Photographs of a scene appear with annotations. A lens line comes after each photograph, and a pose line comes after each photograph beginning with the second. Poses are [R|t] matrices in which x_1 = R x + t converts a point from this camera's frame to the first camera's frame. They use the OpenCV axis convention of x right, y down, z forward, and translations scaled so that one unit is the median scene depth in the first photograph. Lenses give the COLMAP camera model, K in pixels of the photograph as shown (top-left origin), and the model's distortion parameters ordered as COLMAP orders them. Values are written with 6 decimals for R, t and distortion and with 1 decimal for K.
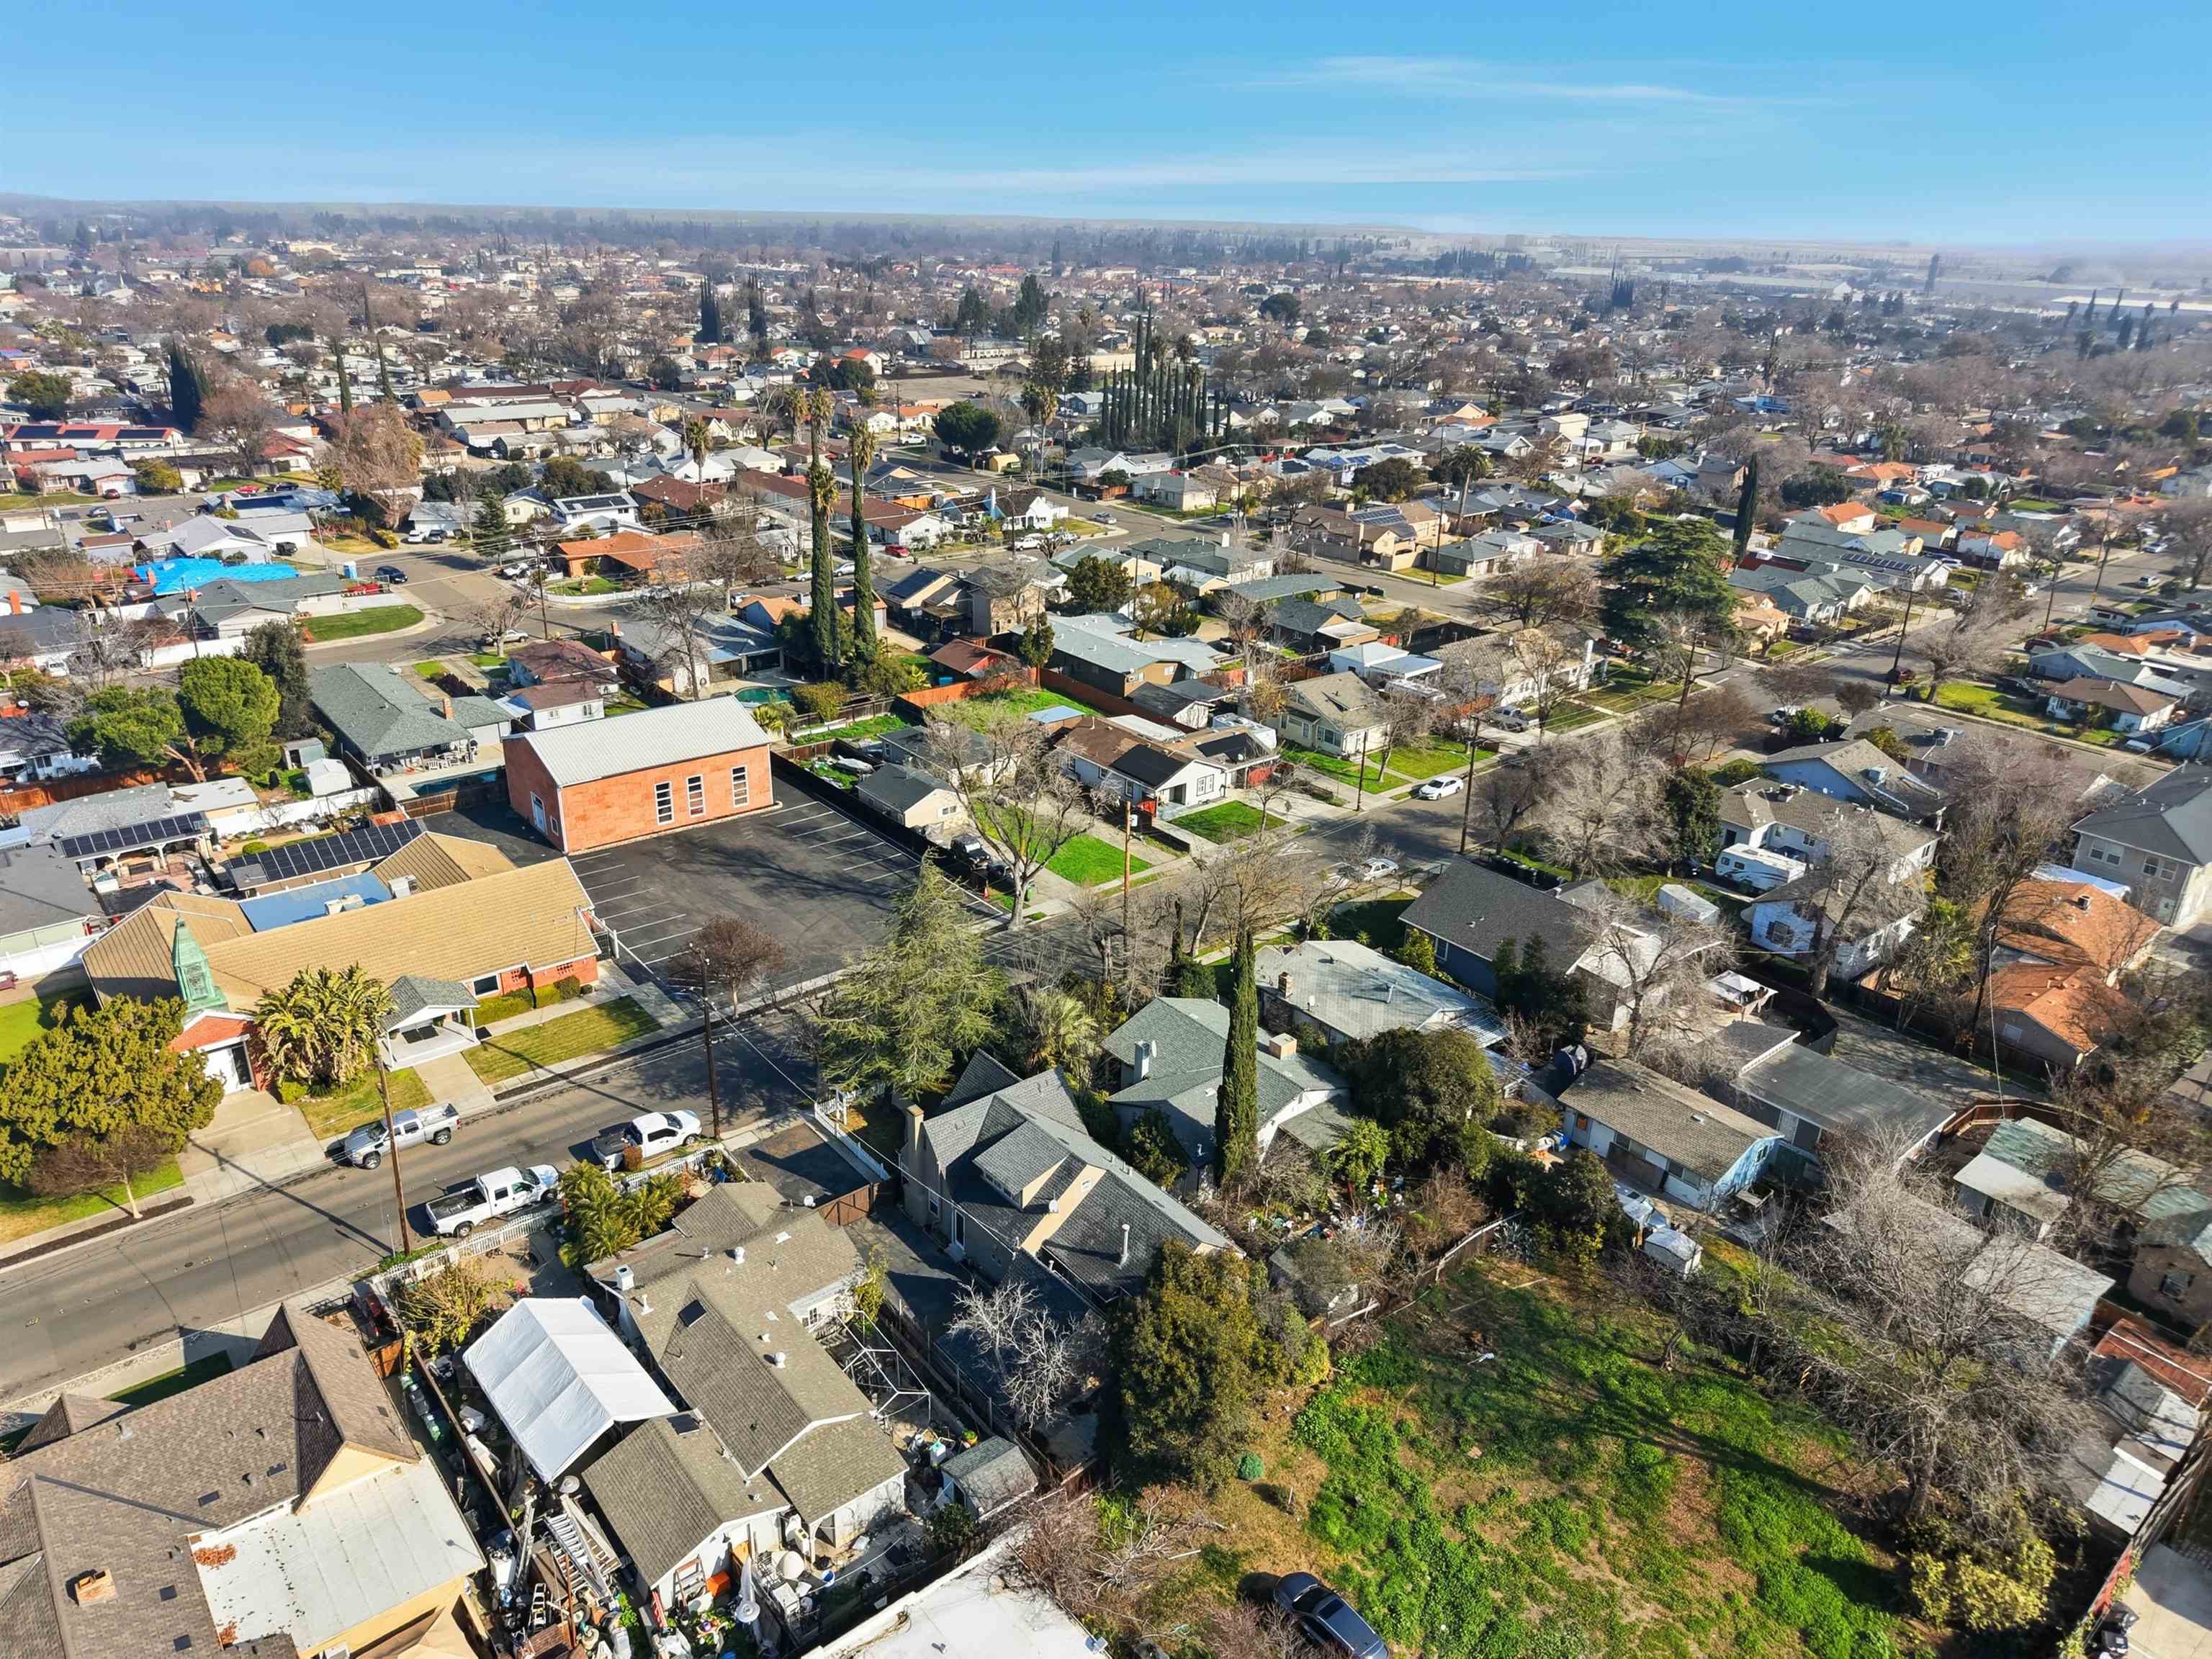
lens RADIAL K [[1501.7, 0, 1098.4], [0, 1501.7, 784.0], [0, 0, 1]] dist [0.088608, -0.106664]
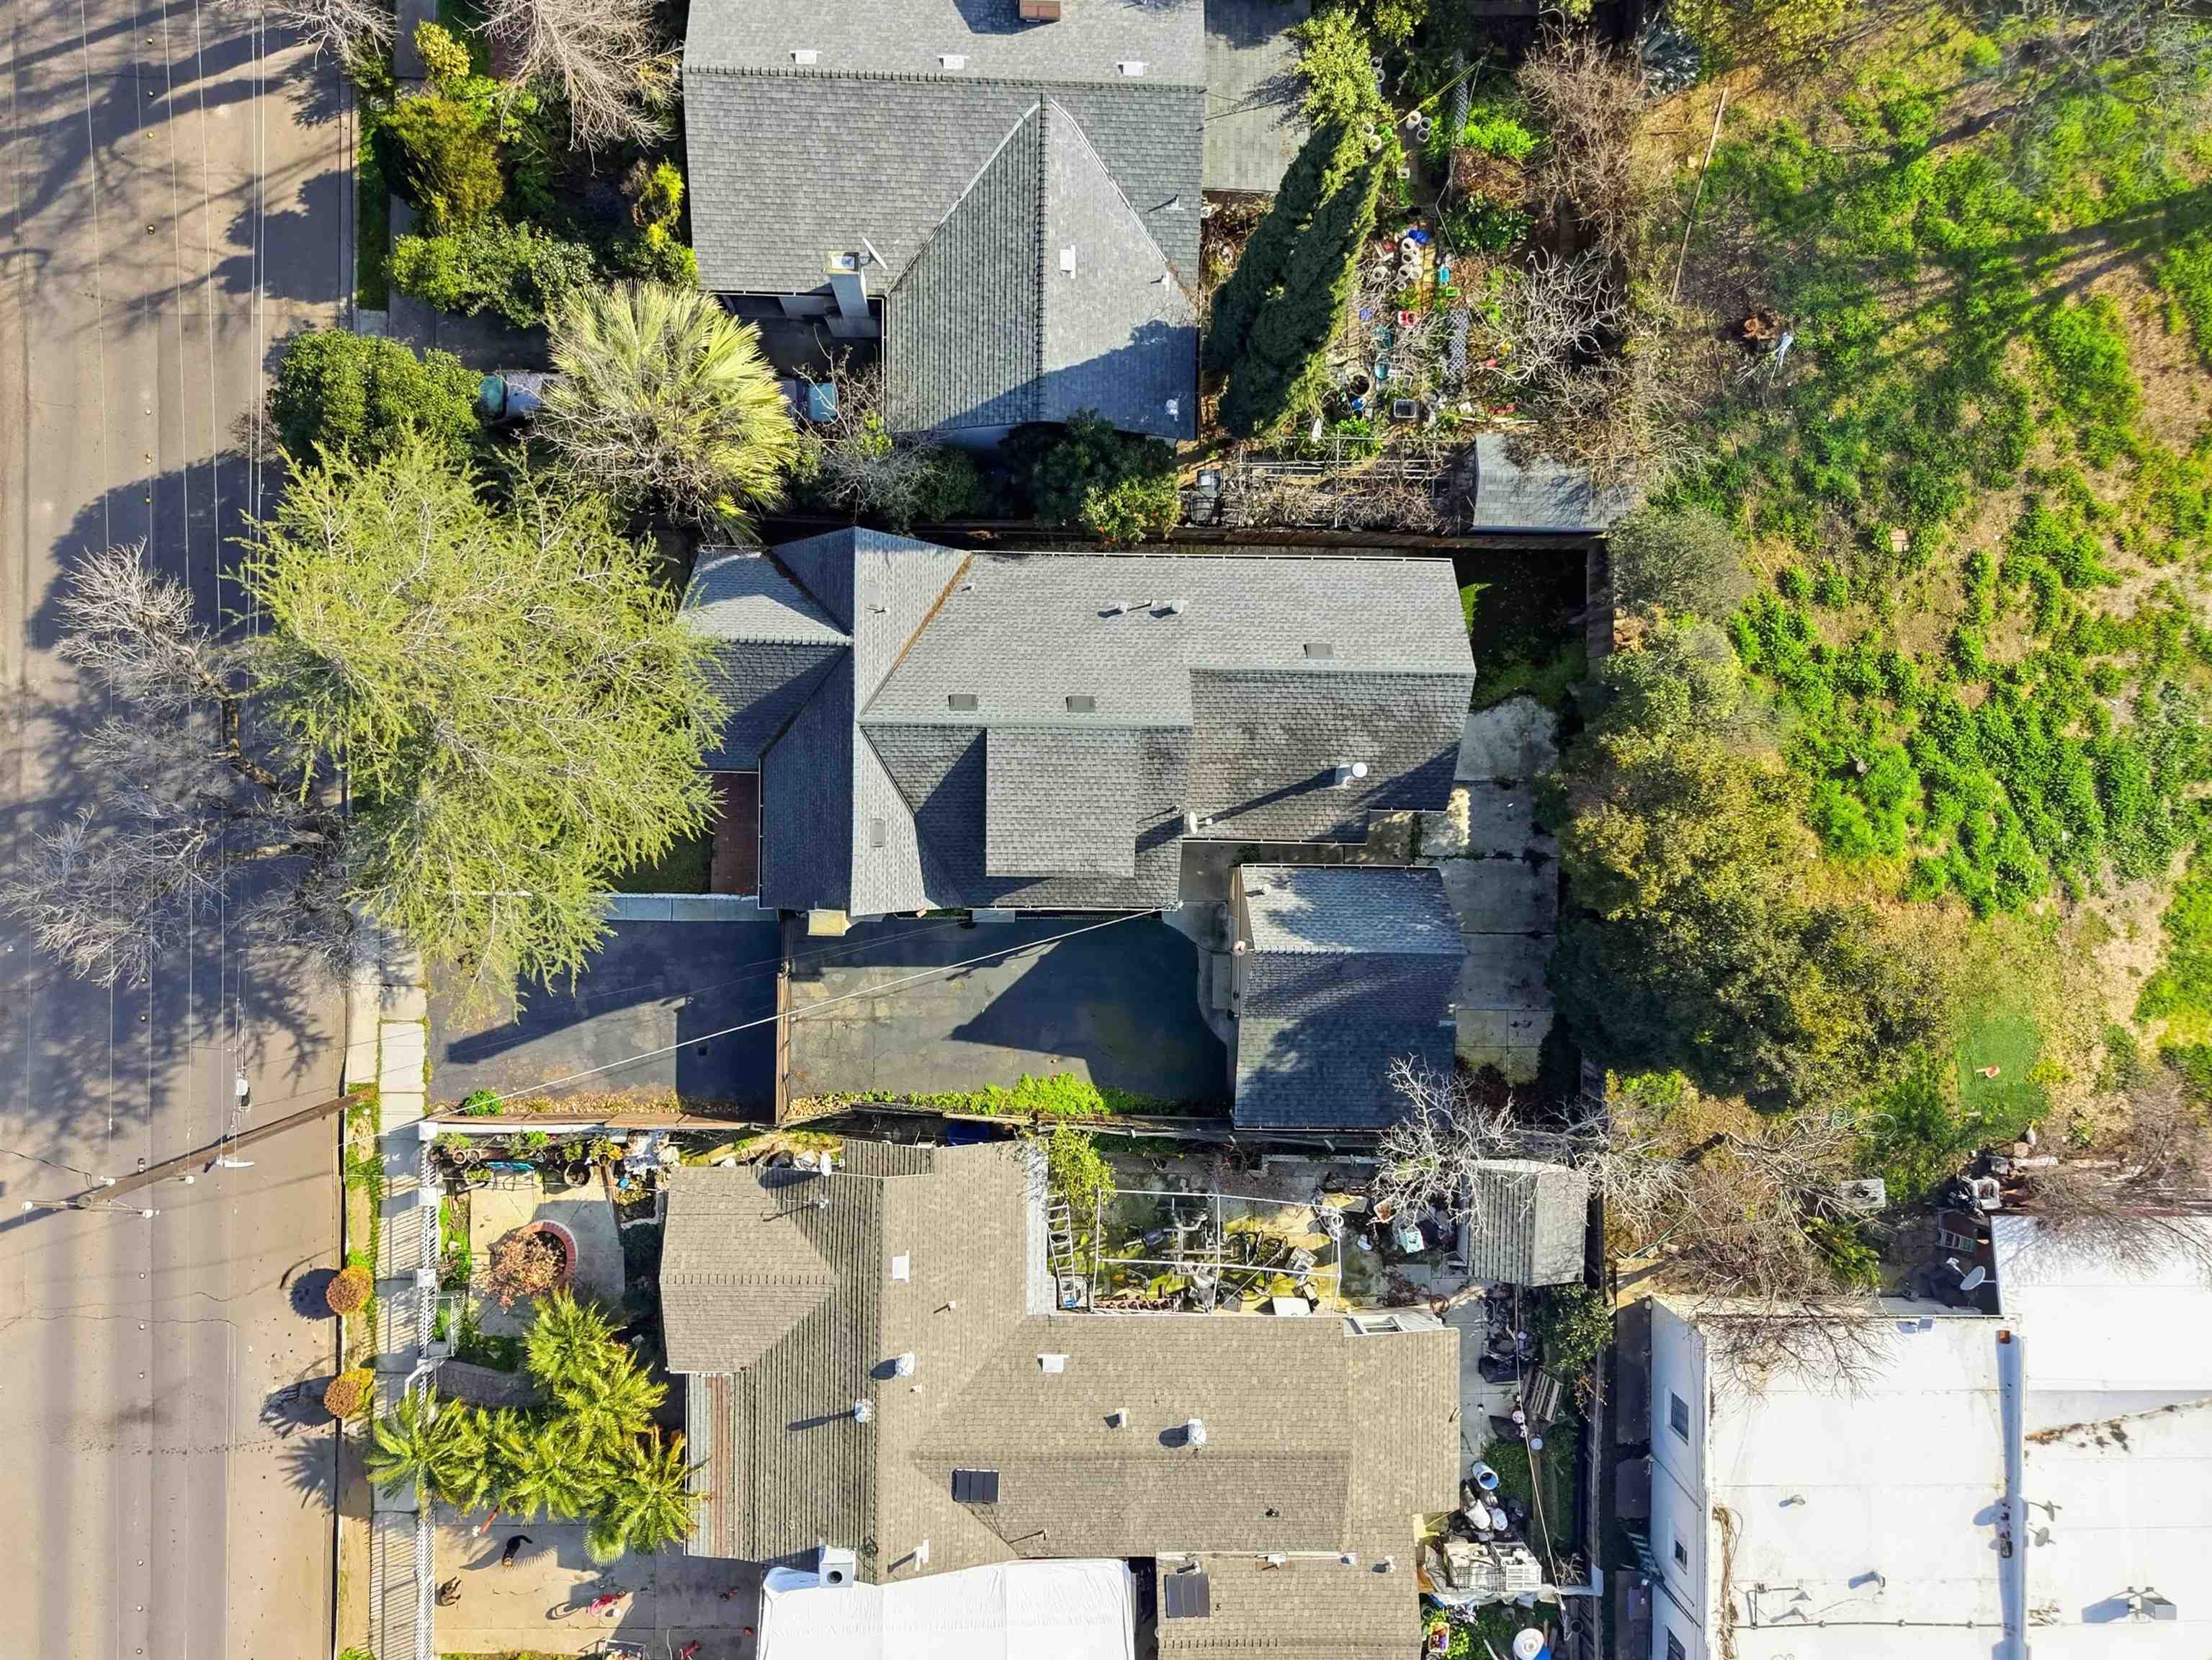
lens RADIAL K [[1501.9, 0, 1098.4], [0, 1501.9, 784.5], [0, 0, 1]] dist [0.088608, -0.106664]
pose [[0.645318, -0.763896, -0.005274, -0.040868], [0.262987, 0.215673, 0.940384, -0.221413], [-0.717218, -0.608234, 0.340072, 0.961020]]
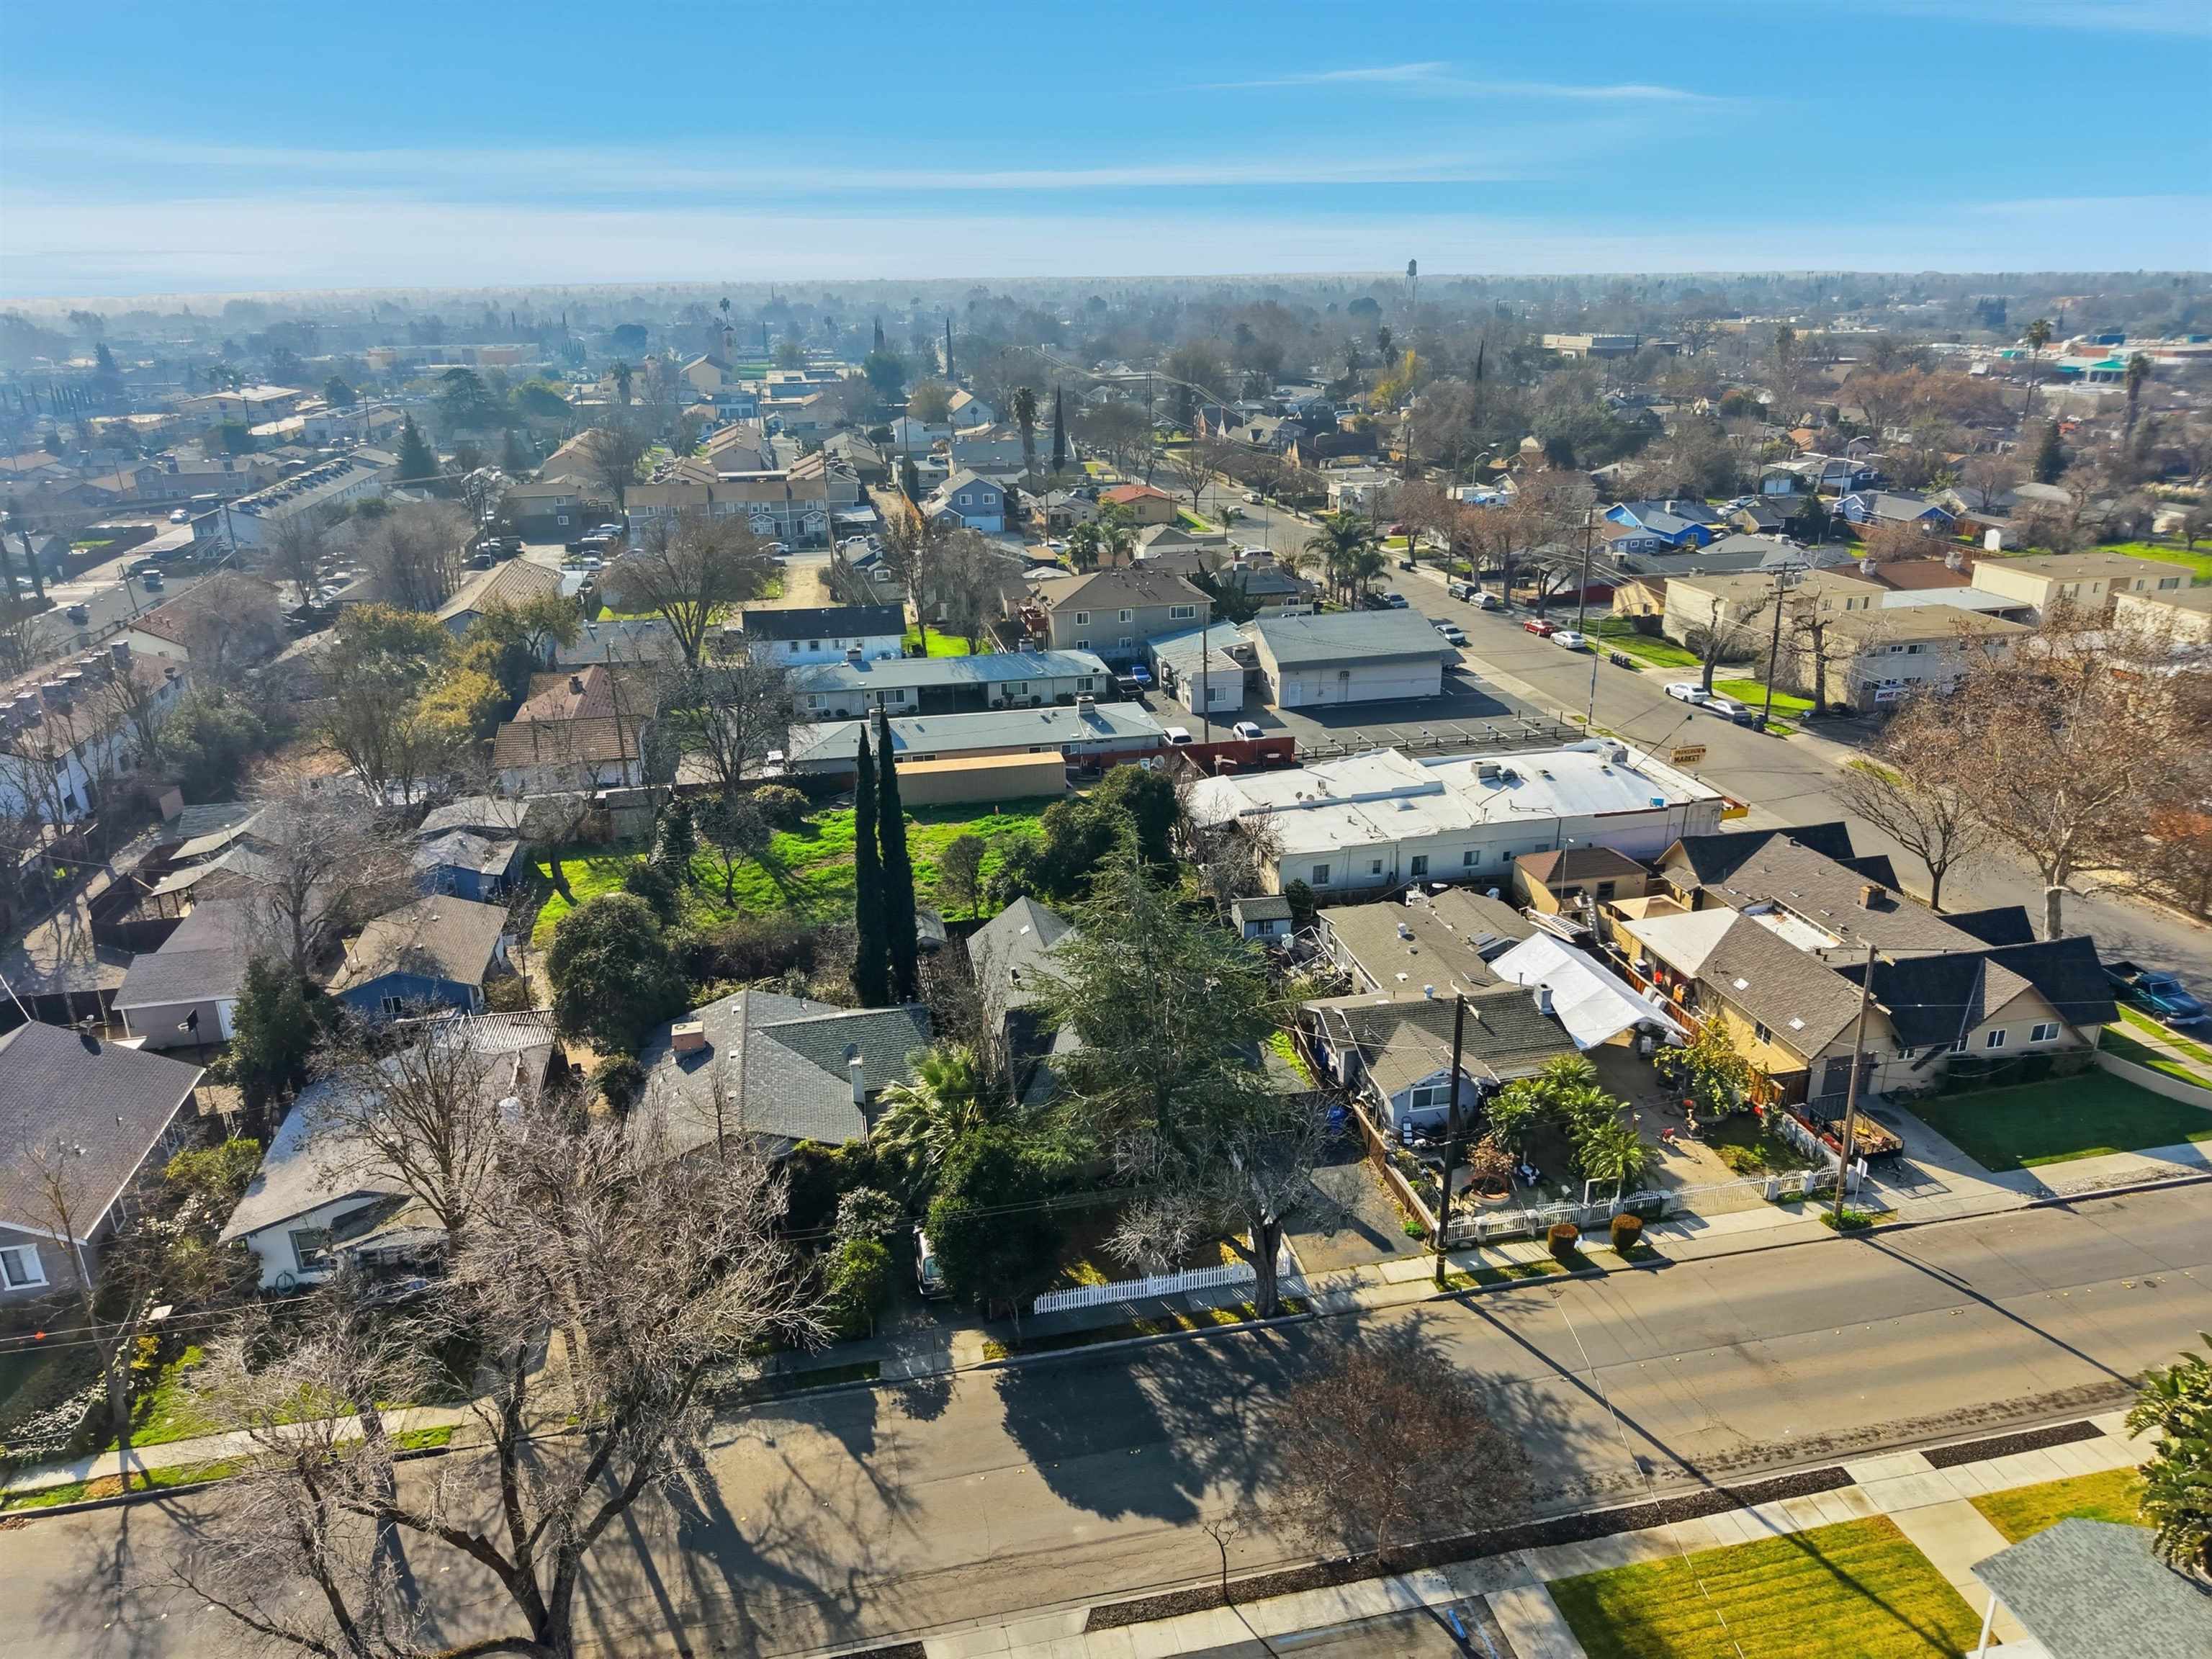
lens RADIAL K [[1501.7, 0, 1098.4], [0, 1501.7, 784.0], [0, 0, 1]] dist [0.088608, -0.106664]
pose [[-0.885869, -0.155938, 0.436943, -0.490005], [0.164802, 0.774622, 0.610574, -0.469237], [-0.433678, 0.612897, -0.660515, 1.783510]]
